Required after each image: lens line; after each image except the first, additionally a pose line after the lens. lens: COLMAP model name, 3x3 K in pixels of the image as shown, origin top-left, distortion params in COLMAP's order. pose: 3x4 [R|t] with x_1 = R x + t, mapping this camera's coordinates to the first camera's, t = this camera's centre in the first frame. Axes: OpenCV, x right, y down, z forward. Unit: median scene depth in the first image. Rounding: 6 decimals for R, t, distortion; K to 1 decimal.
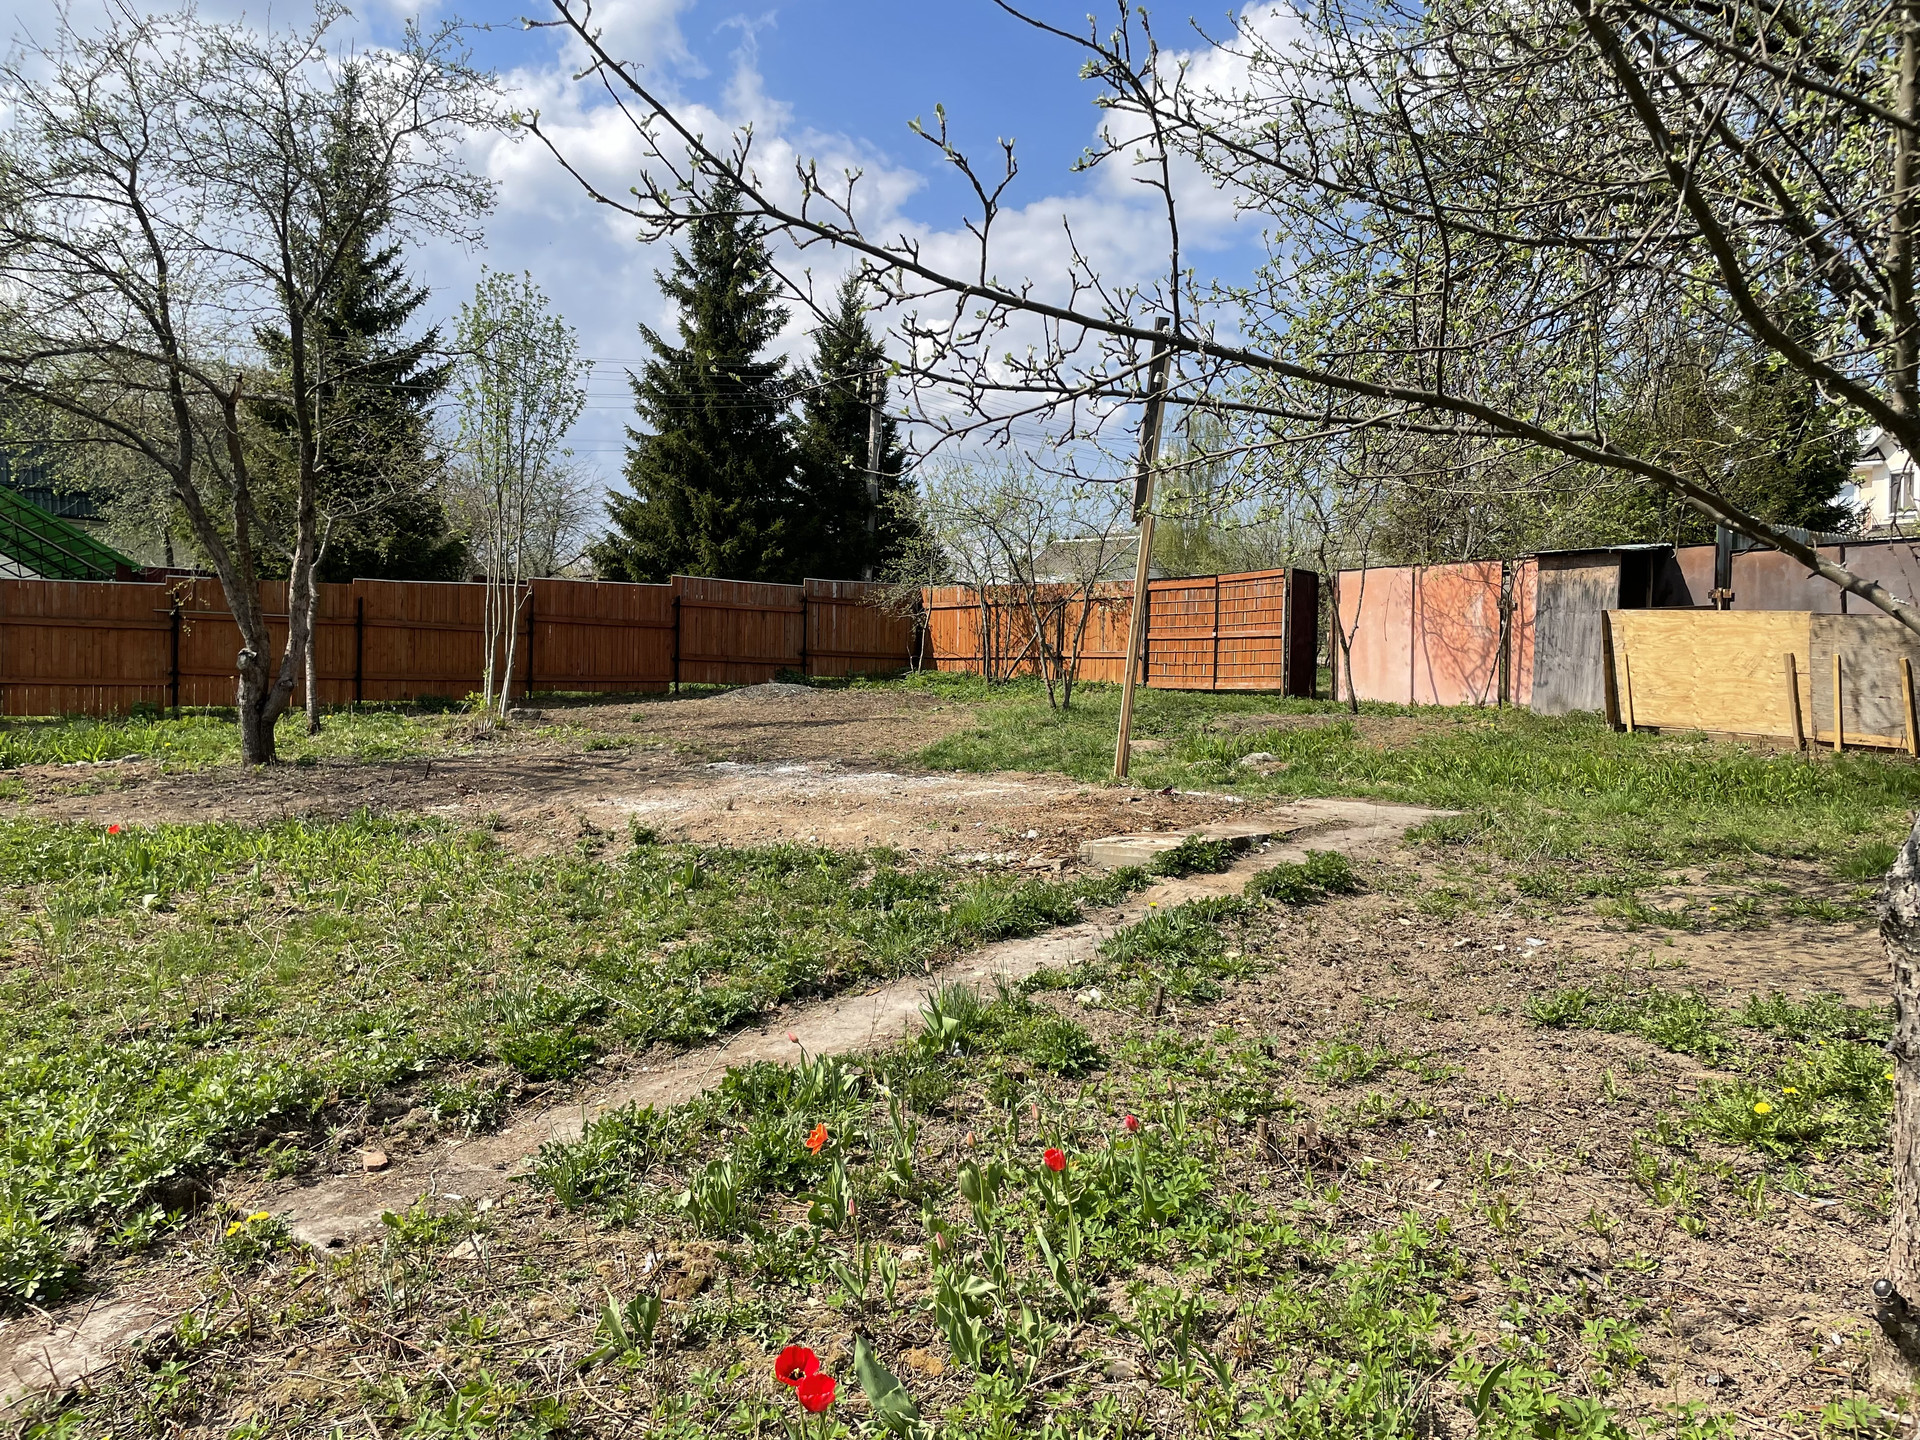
lens RADIAL K [[1452.3, 0, 954.4], [0, 1452.3, 732.3], [0, 0, 1]] dist [0.028955, -0.010168]
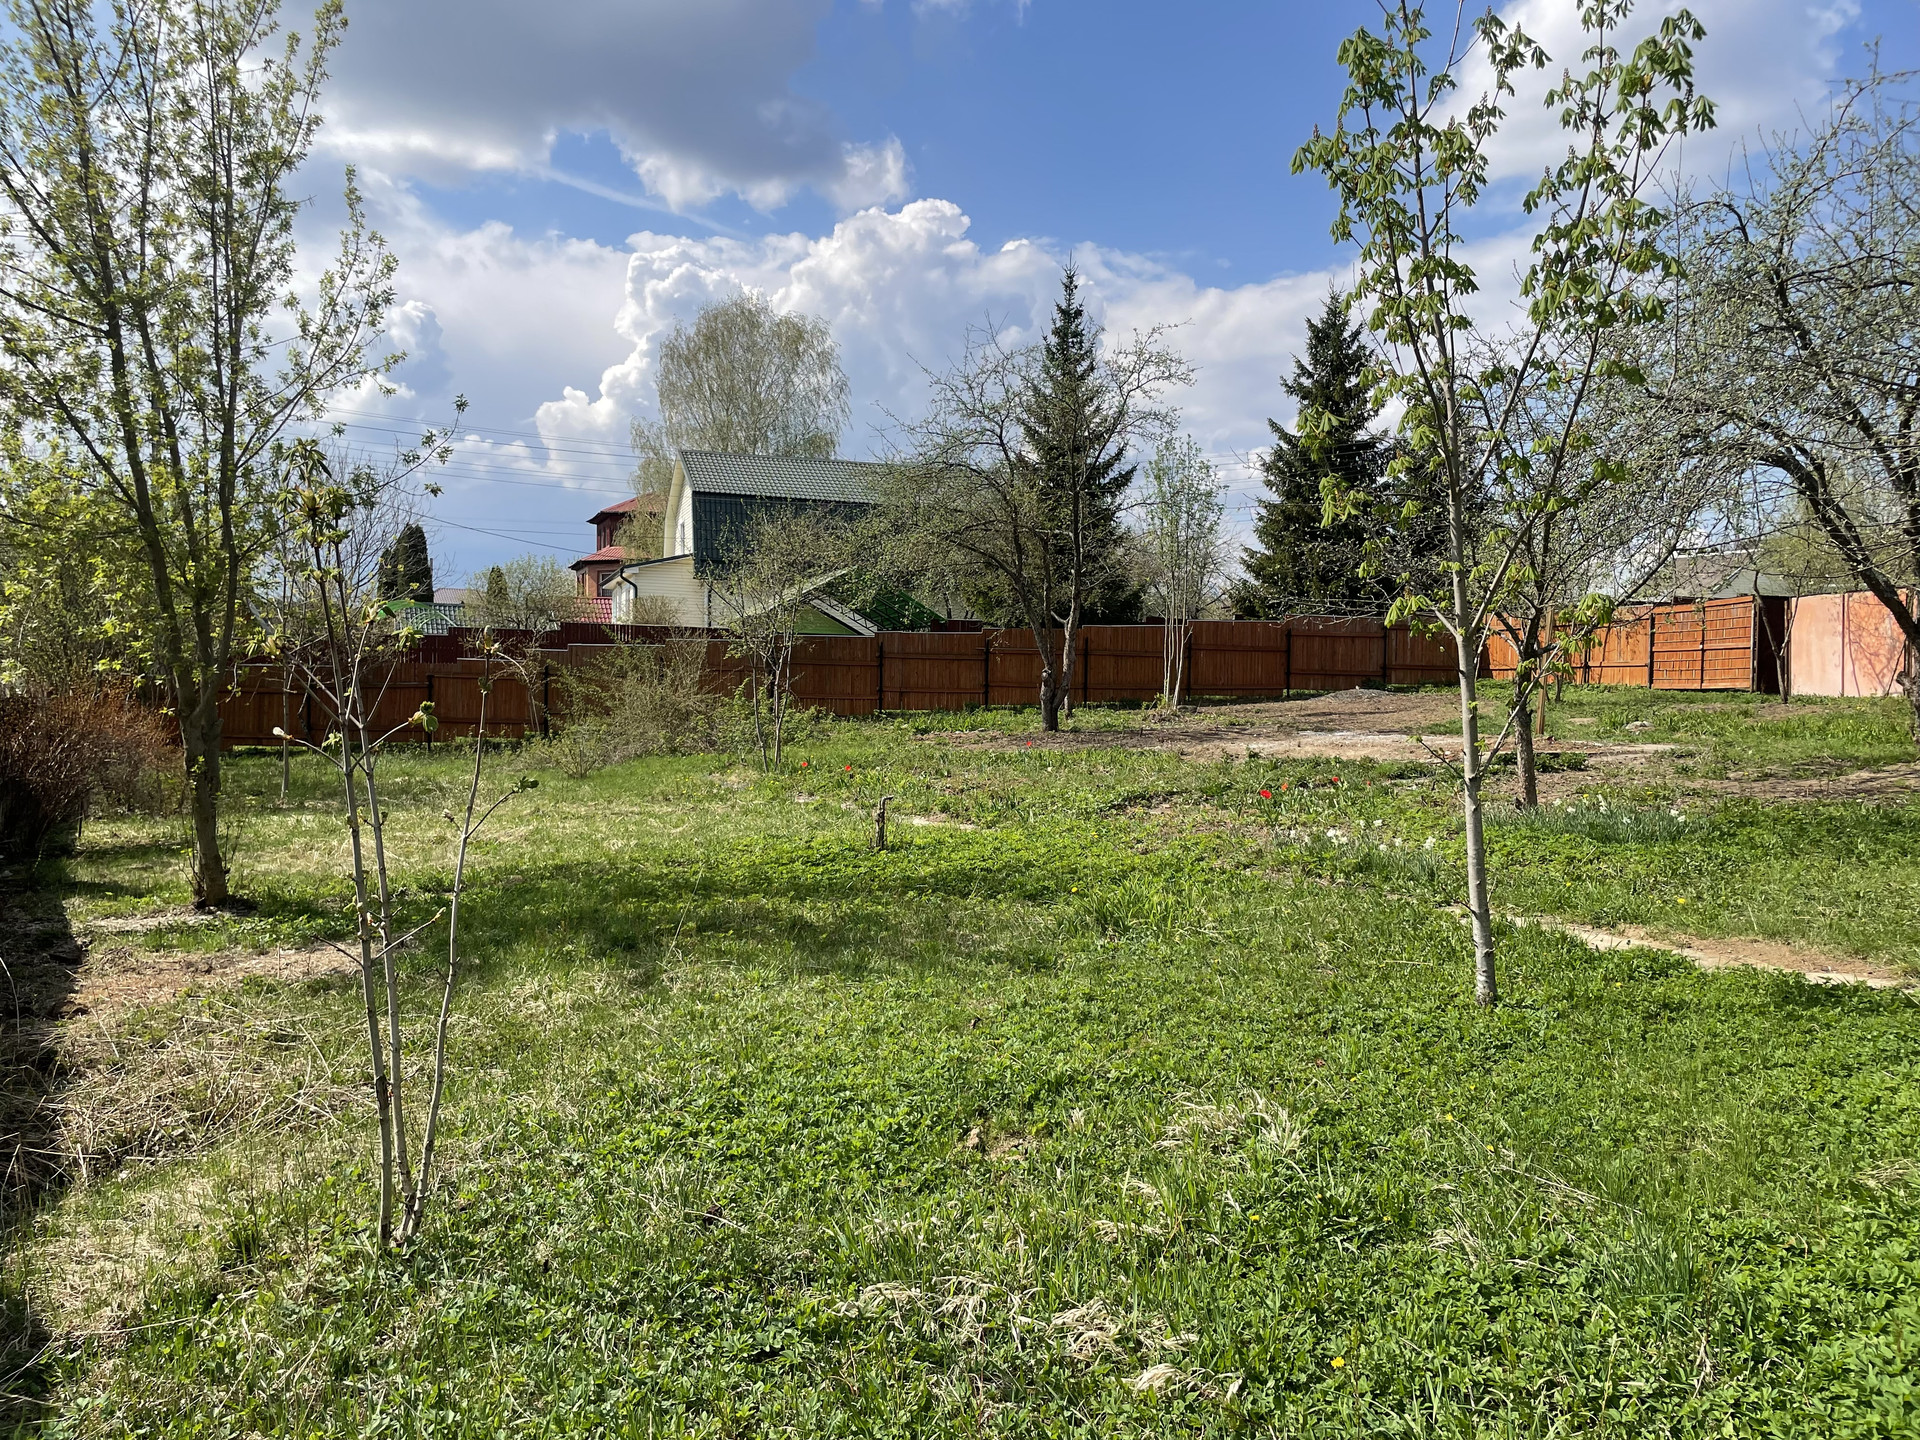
lens RADIAL K [[1452.3, 0, 954.4], [0, 1452.3, 732.3], [0, 0, 1]] dist [0.028955, -0.010168]
pose [[0.908057, 0.001471, -0.418843, 0.109421], [-0.007105, 0.999904, -0.011891, 0.027245], [0.418786, 0.013774, 0.907981, -0.432412]]
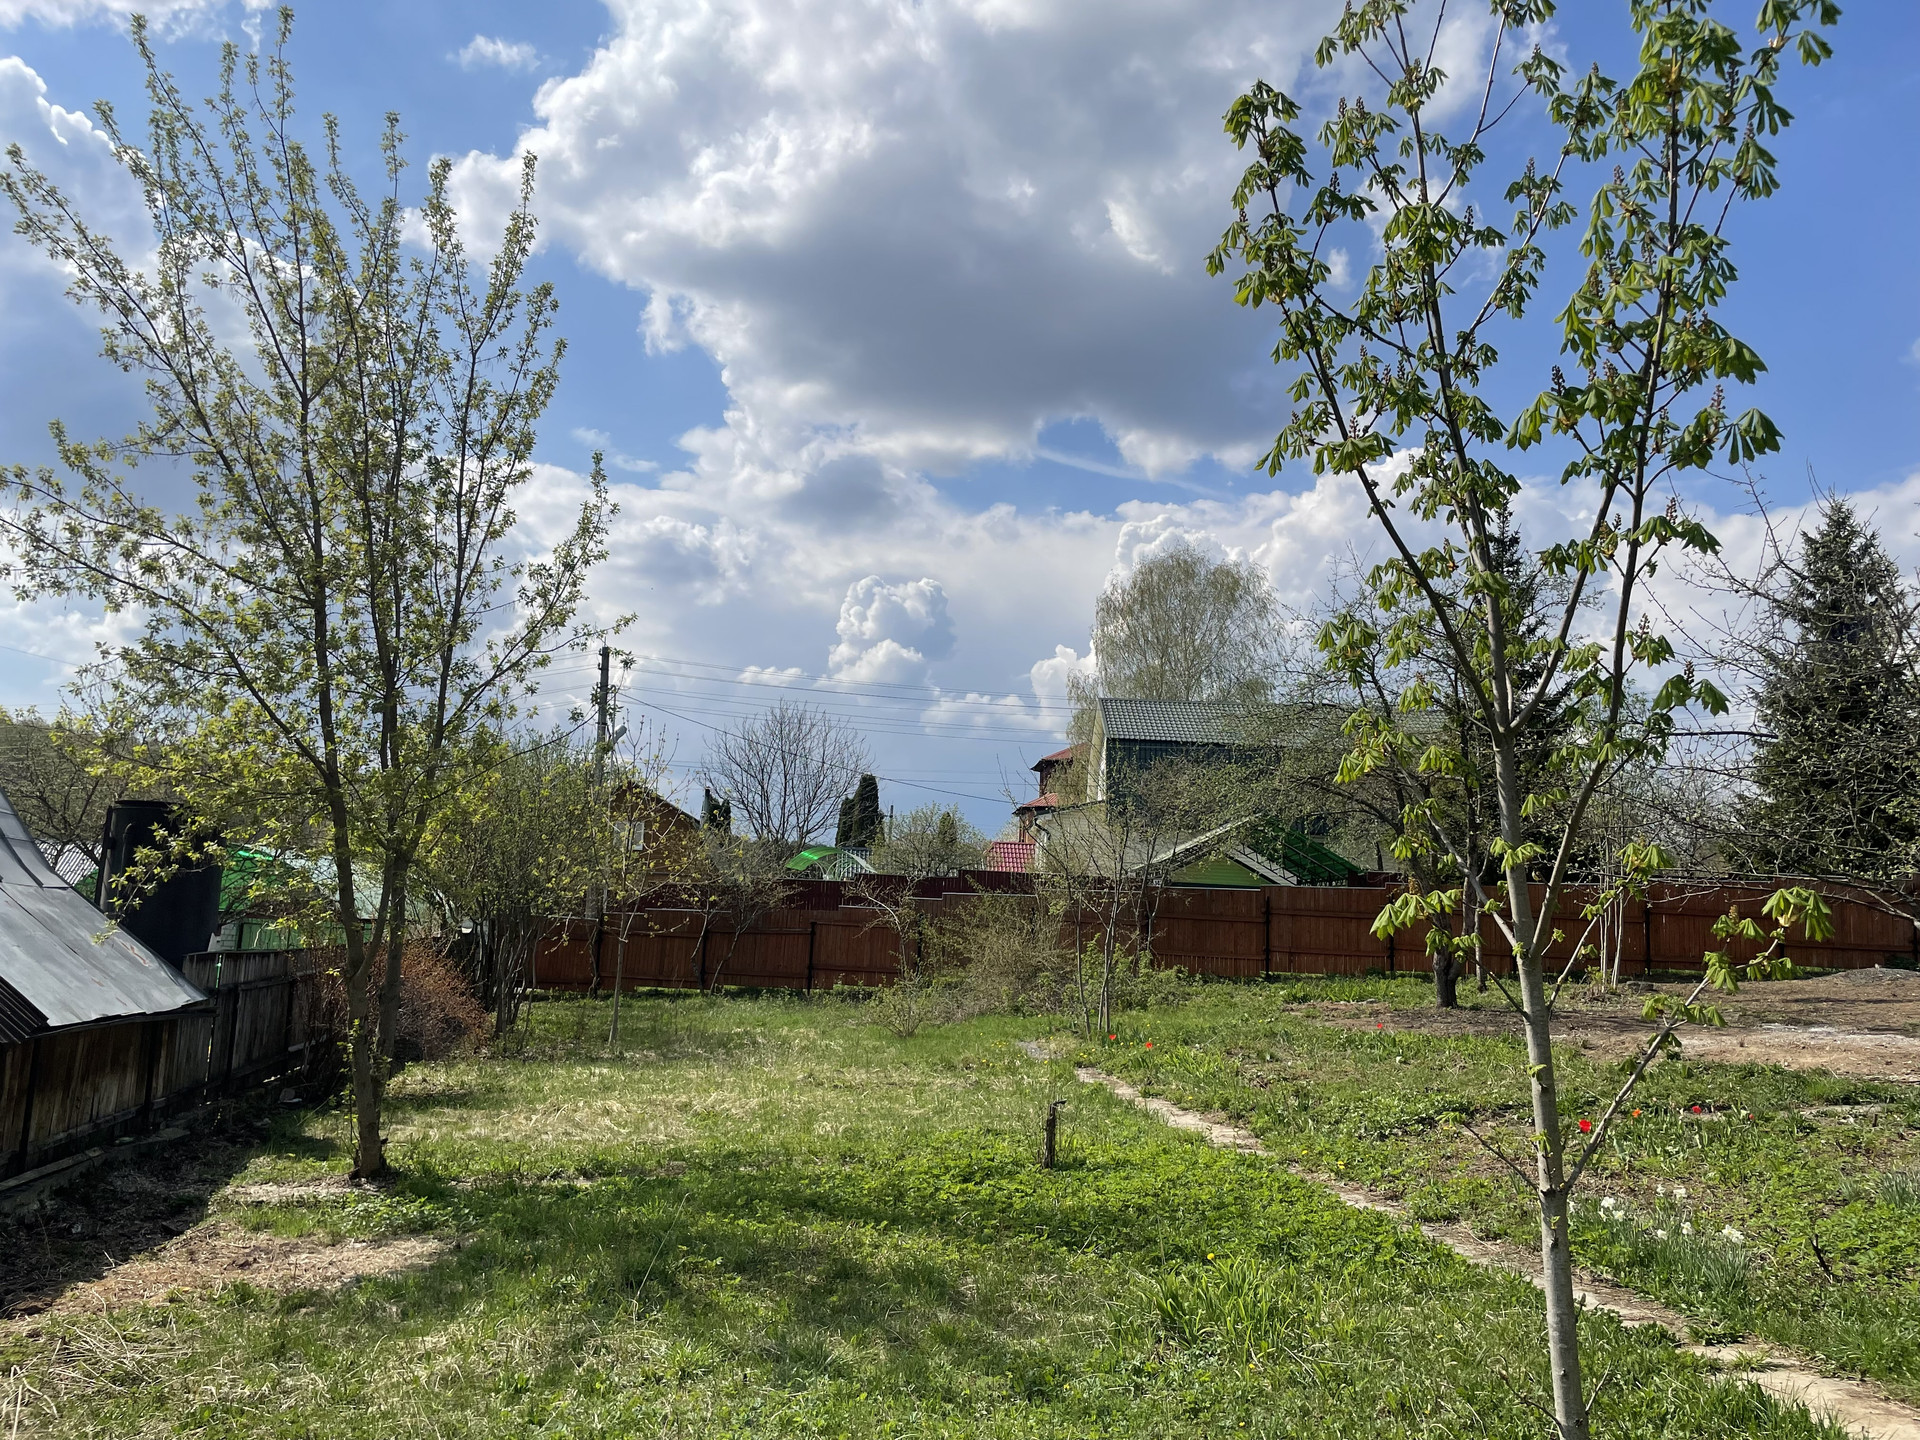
lens RADIAL K [[1431.7, 0, 963.9], [0, 1431.7, 702.2], [0, 0, 1]] dist [0.131133, -0.199621]
pose [[0.726397, -0.098521, -0.680177, 0.150714], [-0.045816, 0.980529, -0.190955, 0.013120], [0.685747, 0.169872, 0.707739, -0.322662]]
